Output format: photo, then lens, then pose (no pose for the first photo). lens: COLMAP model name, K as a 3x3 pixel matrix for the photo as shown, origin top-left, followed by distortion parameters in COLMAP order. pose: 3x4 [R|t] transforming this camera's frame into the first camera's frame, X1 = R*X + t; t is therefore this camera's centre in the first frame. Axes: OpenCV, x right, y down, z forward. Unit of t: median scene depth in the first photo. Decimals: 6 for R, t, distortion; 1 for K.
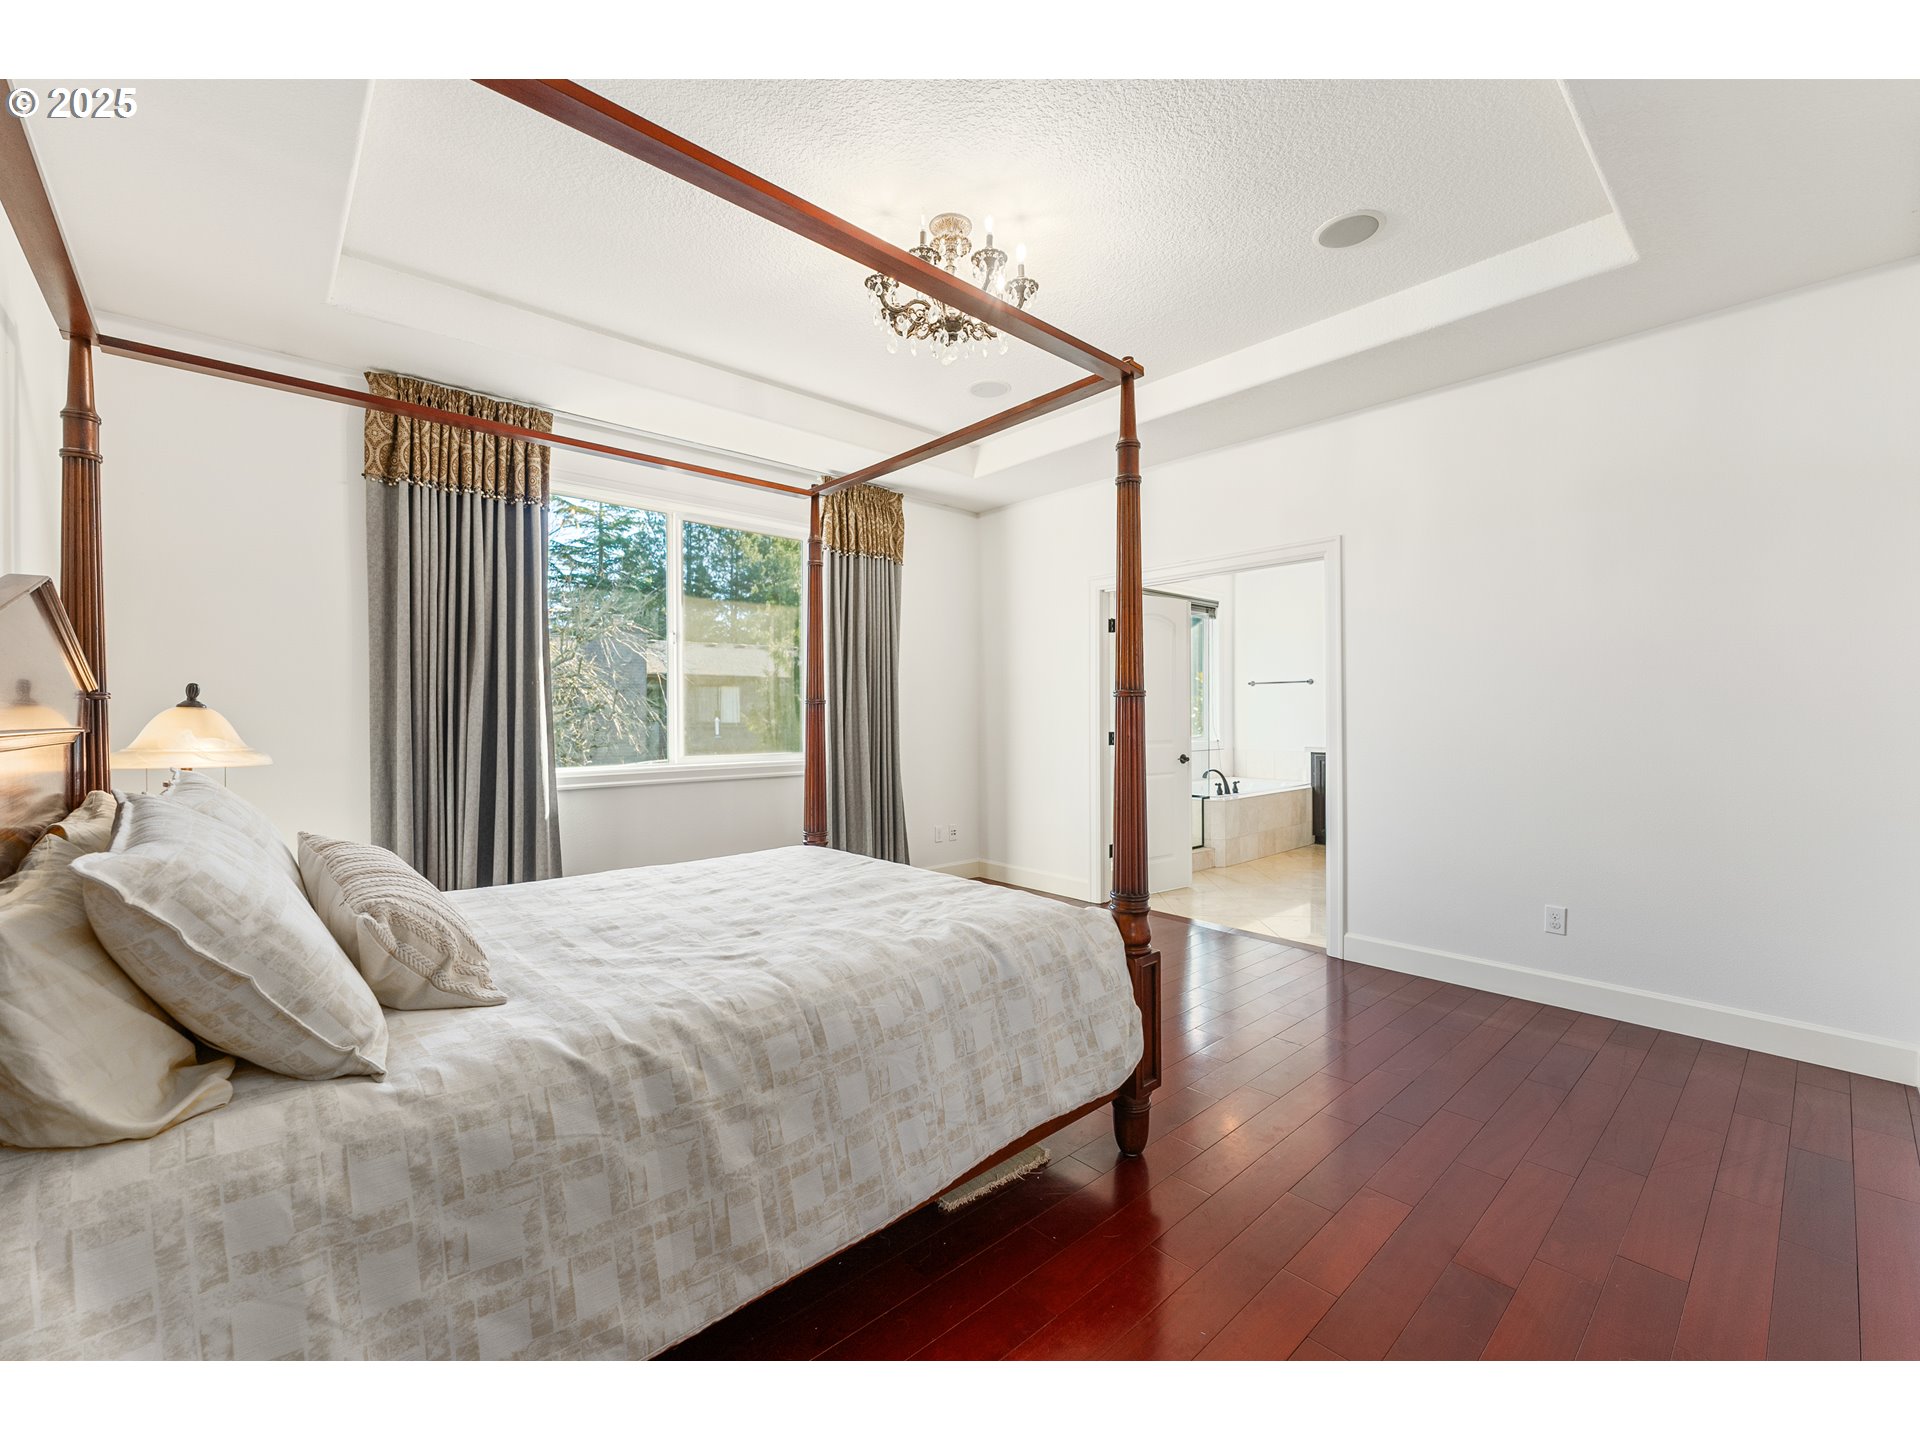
lens RADIAL K [[782.8, 0, 966.0], [0, 782.8, 713.0], [0, 0, 1]] dist [0.002530, 0.000054]
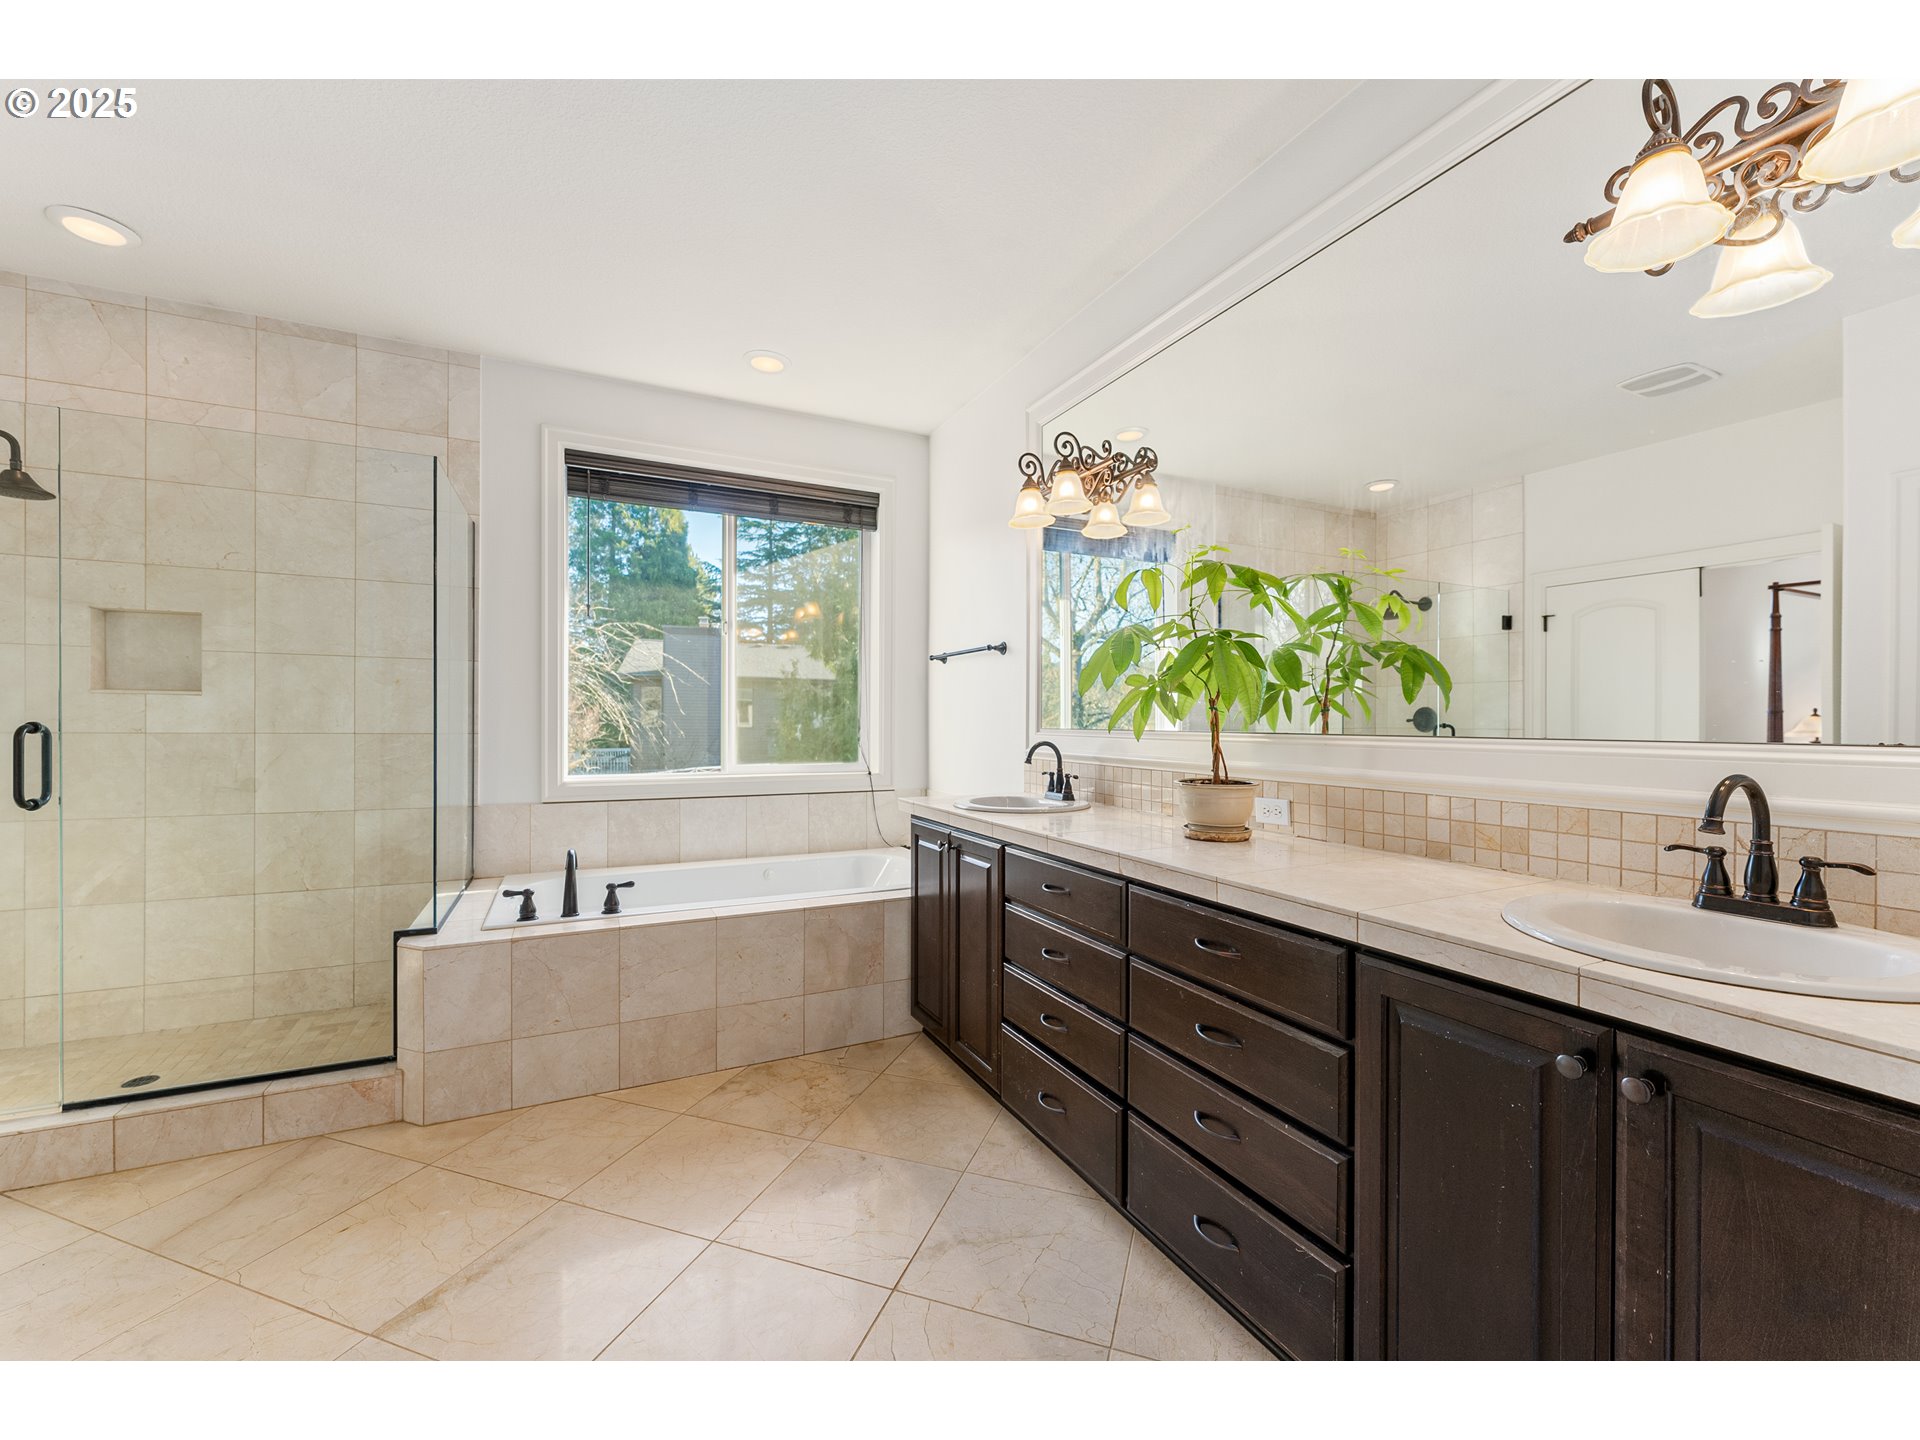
lens RADIAL K [[782.8, 0, 954.9], [0, 782.8, 723.5], [0, 0, 1]] dist [0.002530, 0.000054]
pose [[0.956590, 0.010599, -0.291244, 0.165687], [-0.009764, 0.999943, 0.004320, 0.000343], [0.291274, -0.001289, 0.956639, 0.173790]]
